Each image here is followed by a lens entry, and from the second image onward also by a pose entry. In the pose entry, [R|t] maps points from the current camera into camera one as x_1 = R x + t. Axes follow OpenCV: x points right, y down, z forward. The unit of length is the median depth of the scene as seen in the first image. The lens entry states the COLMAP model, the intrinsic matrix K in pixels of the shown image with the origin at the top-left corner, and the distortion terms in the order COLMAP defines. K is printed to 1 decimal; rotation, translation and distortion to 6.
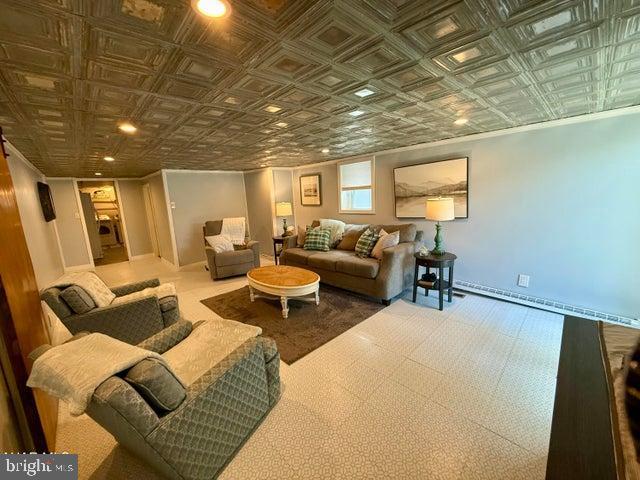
lens RADIAL K [[253.8, 0, 321.1], [0, 253.8, 235.9], [0, 0, 1]] dist [-0.004106, 0.000093]
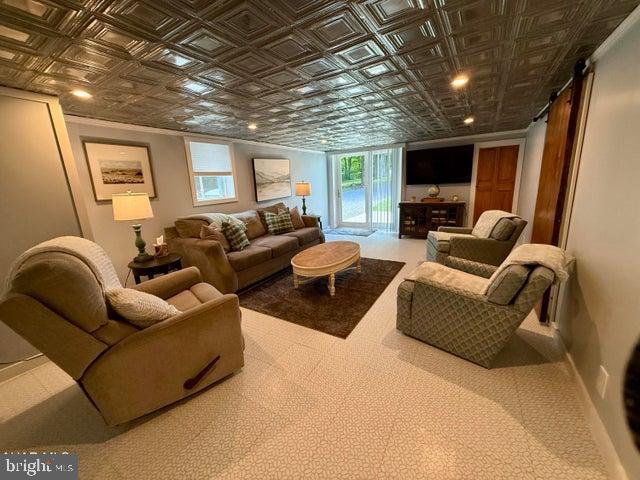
lens RADIAL K [[253.8, 0, 322.6], [0, 253.8, 239.5], [0, 0, 1]] dist [-0.004106, 0.000093]
pose [[-0.237126, -0.159151, 0.958354, -0.838580], [0.212017, 0.954232, 0.210926, -0.083079], [-0.948061, 0.253203, -0.192531, 0.915963]]
